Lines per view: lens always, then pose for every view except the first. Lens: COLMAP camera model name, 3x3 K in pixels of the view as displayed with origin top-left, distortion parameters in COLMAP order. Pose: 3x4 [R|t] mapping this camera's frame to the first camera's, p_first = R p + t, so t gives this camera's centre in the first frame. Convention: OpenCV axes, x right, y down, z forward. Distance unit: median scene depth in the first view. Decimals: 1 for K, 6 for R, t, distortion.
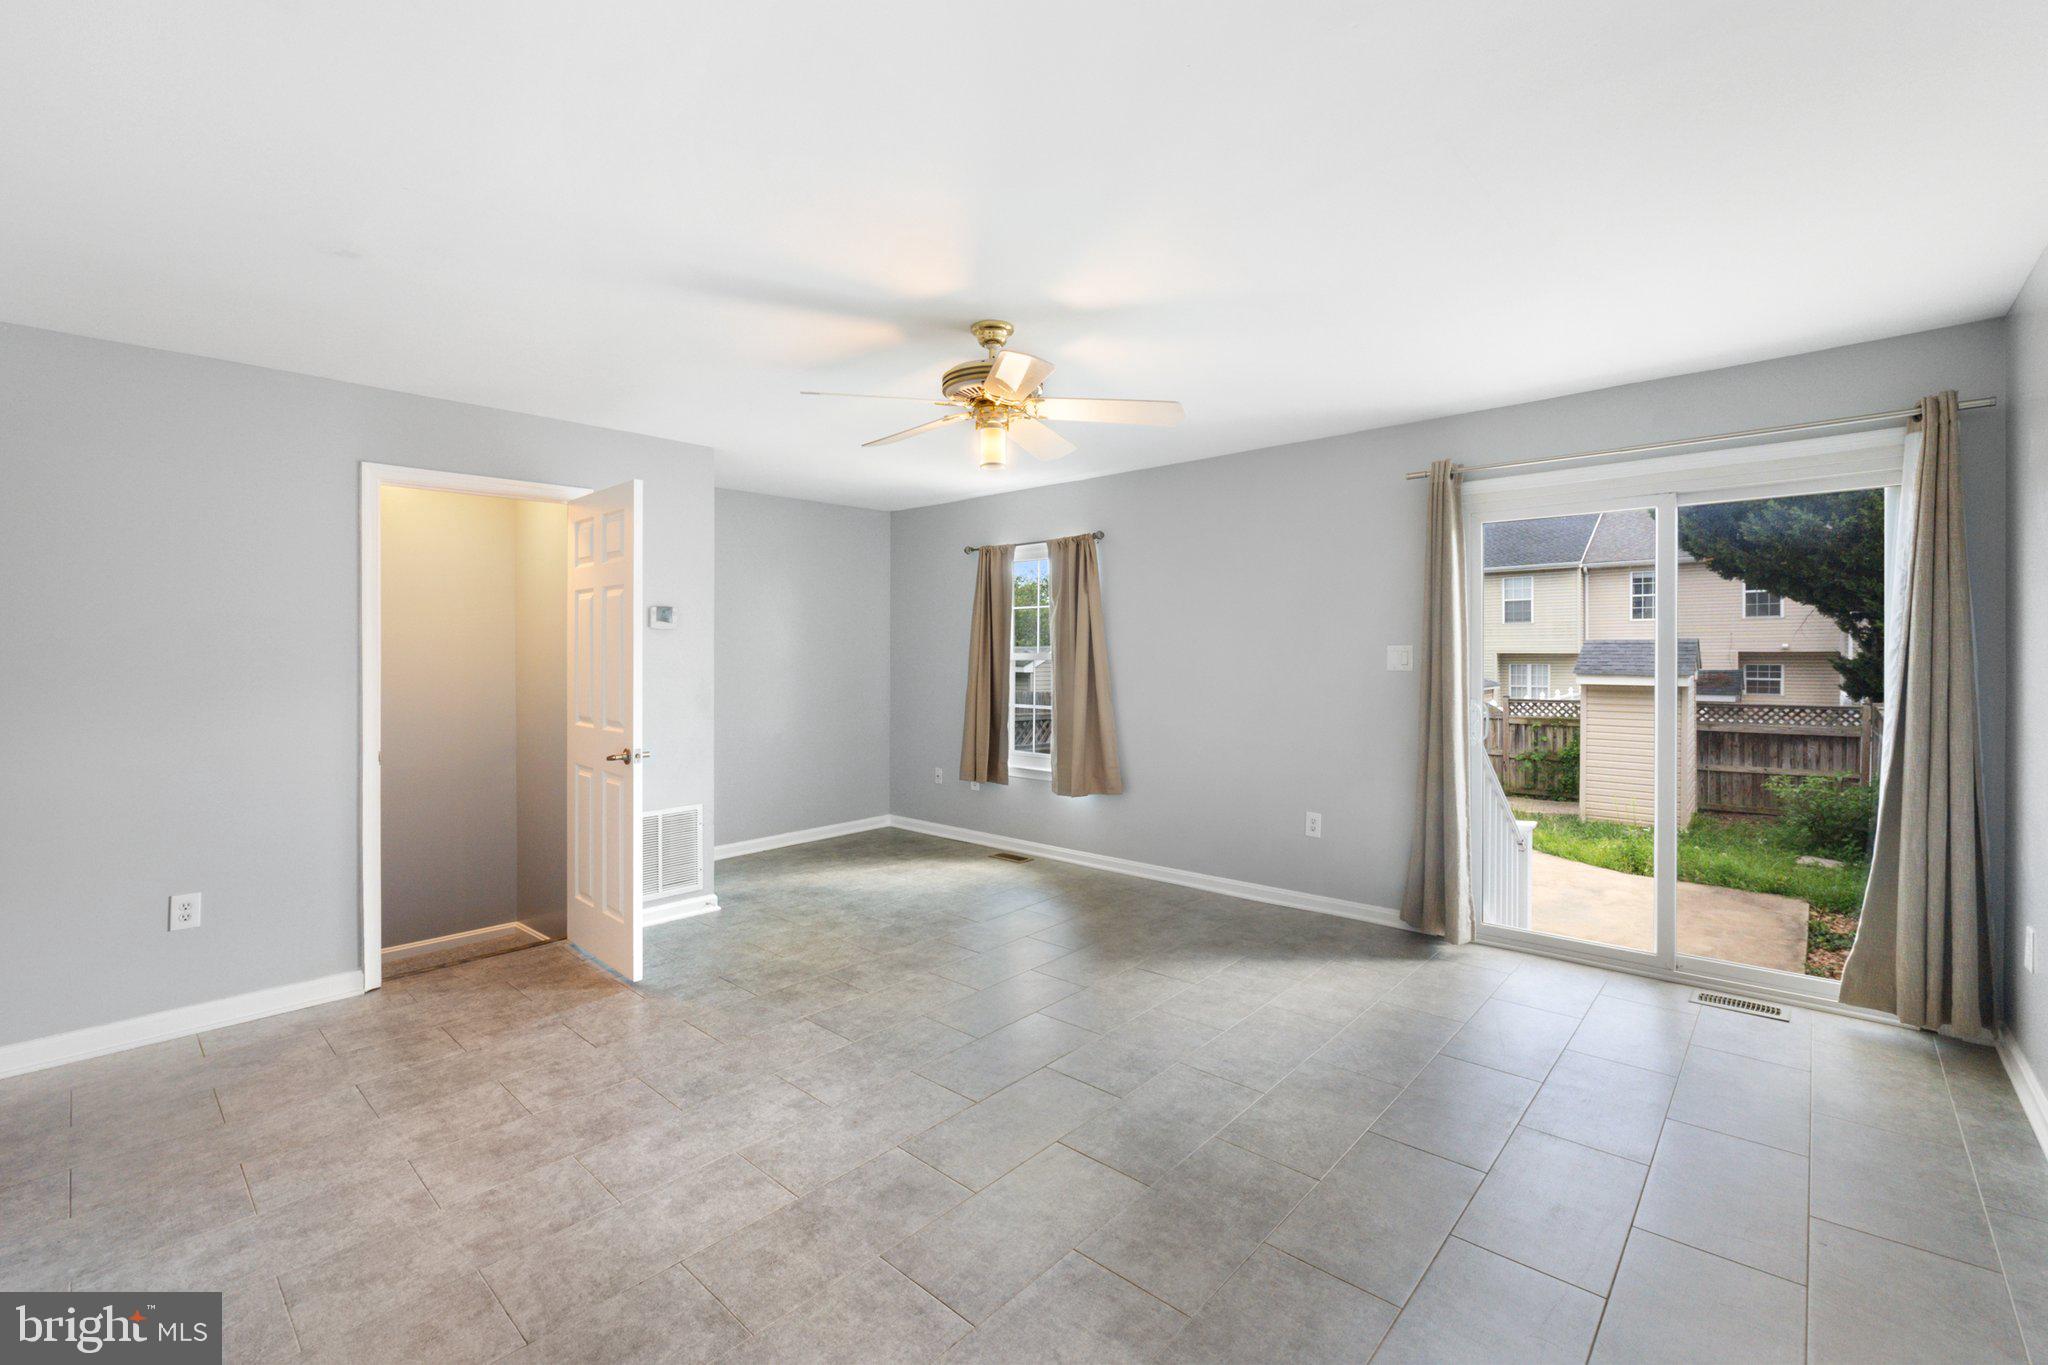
lens RADIAL K [[871.8, 0, 1017.8], [0, 871.8, 668.4], [0, 0, 1]] dist [-0.006343, 0.000741]
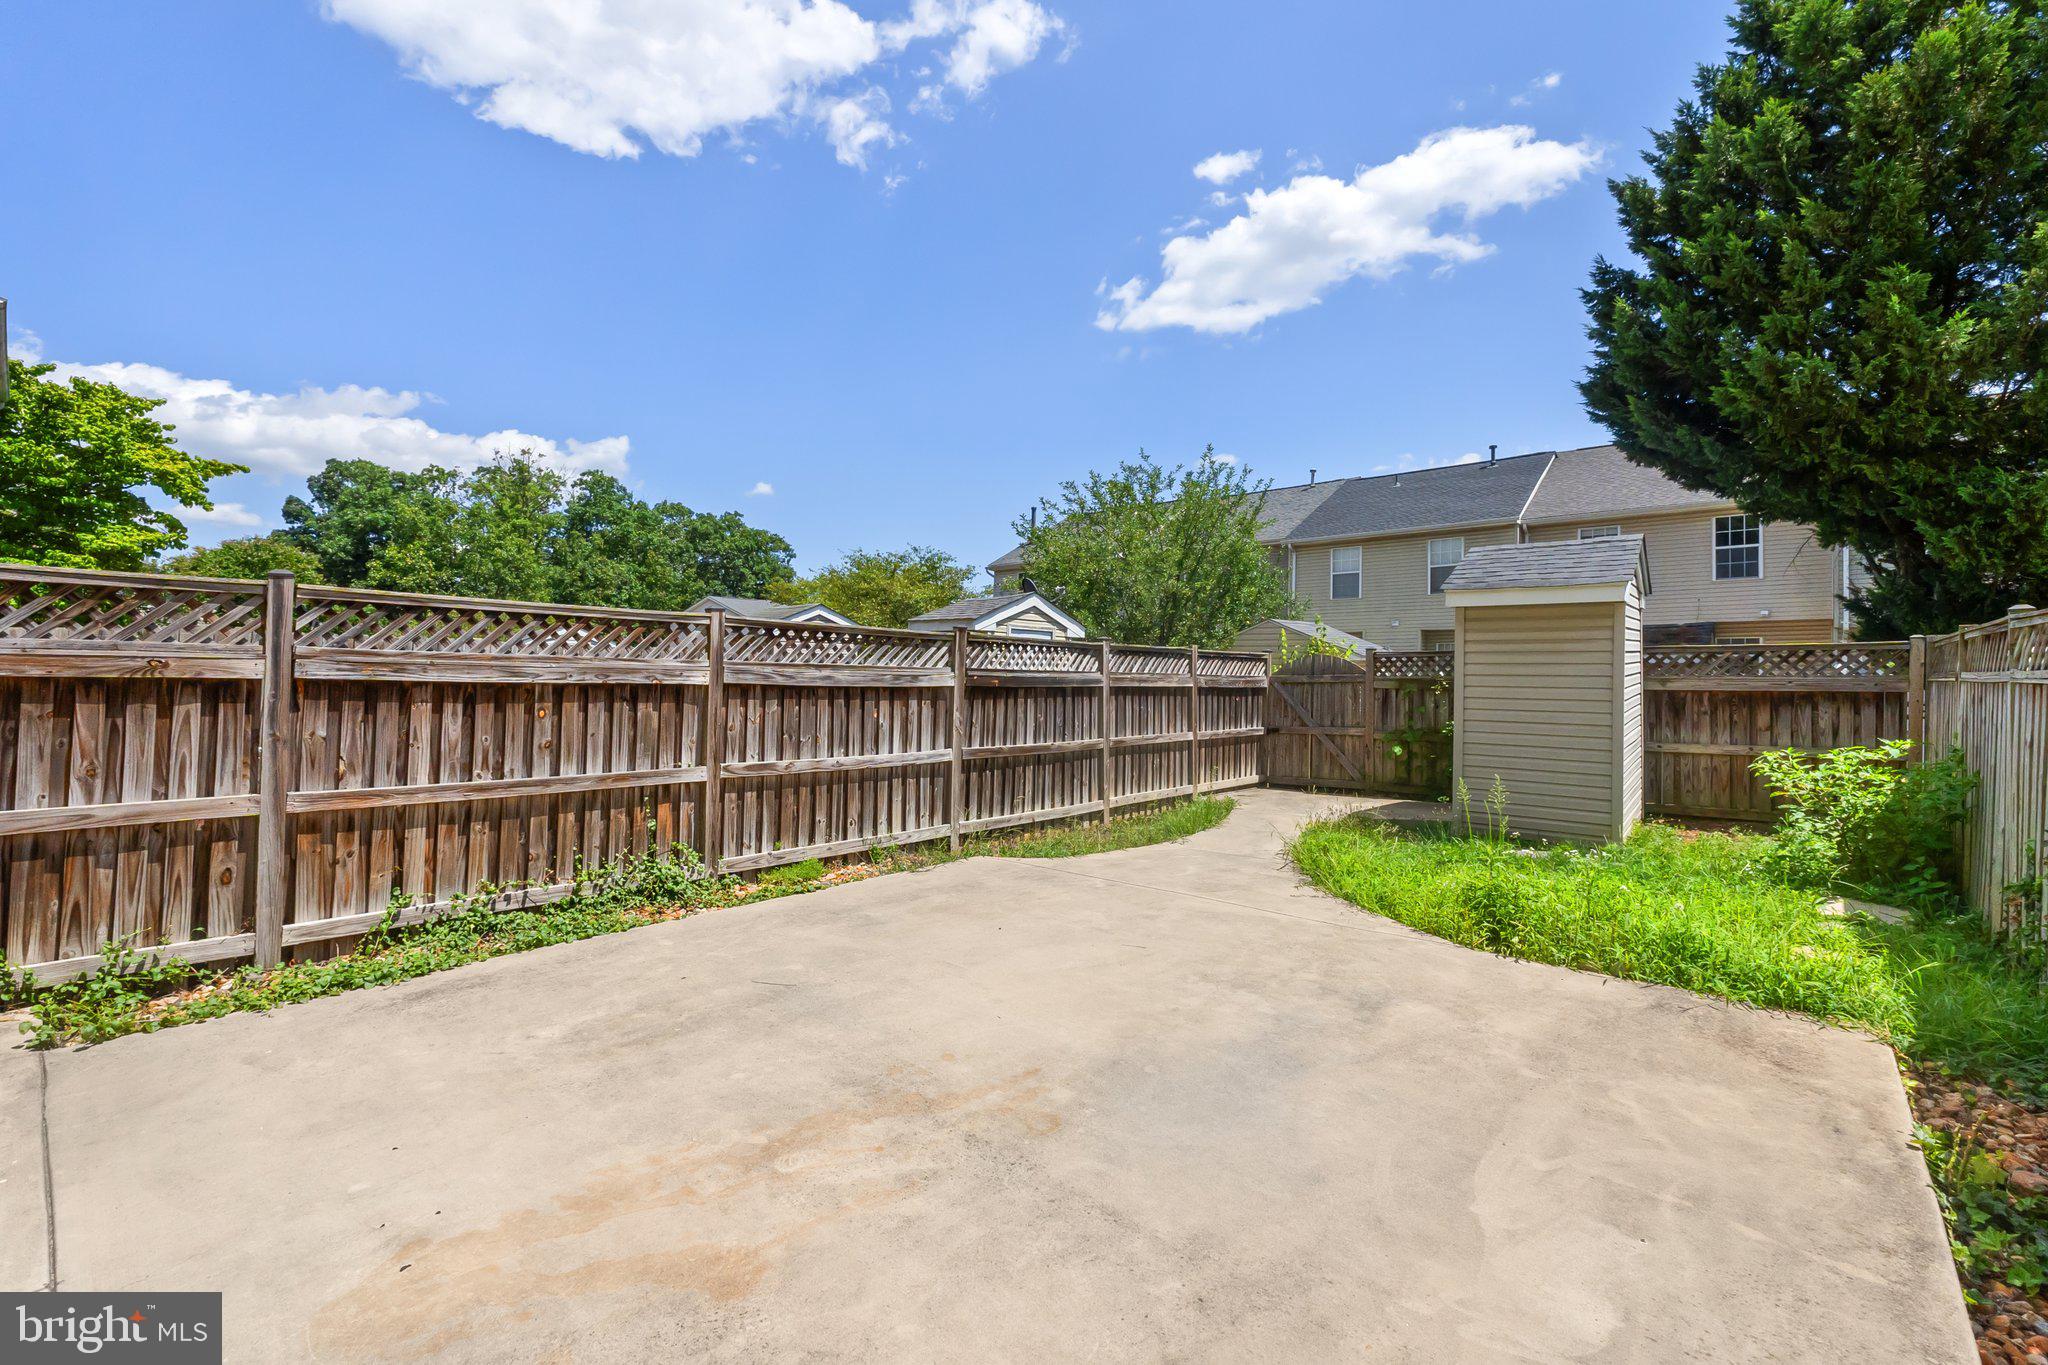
lens RADIAL K [[871.8, 0, 1013.8], [0, 871.8, 681.0], [0, 0, 1]] dist [-0.006343, 0.000741]
pose [[0.999801, 0.000326, 0.019944, 0.311801], [-0.000379, 0.999996, 0.002656, 0.065118], [-0.019943, -0.002663, 0.999798, 0.377800]]
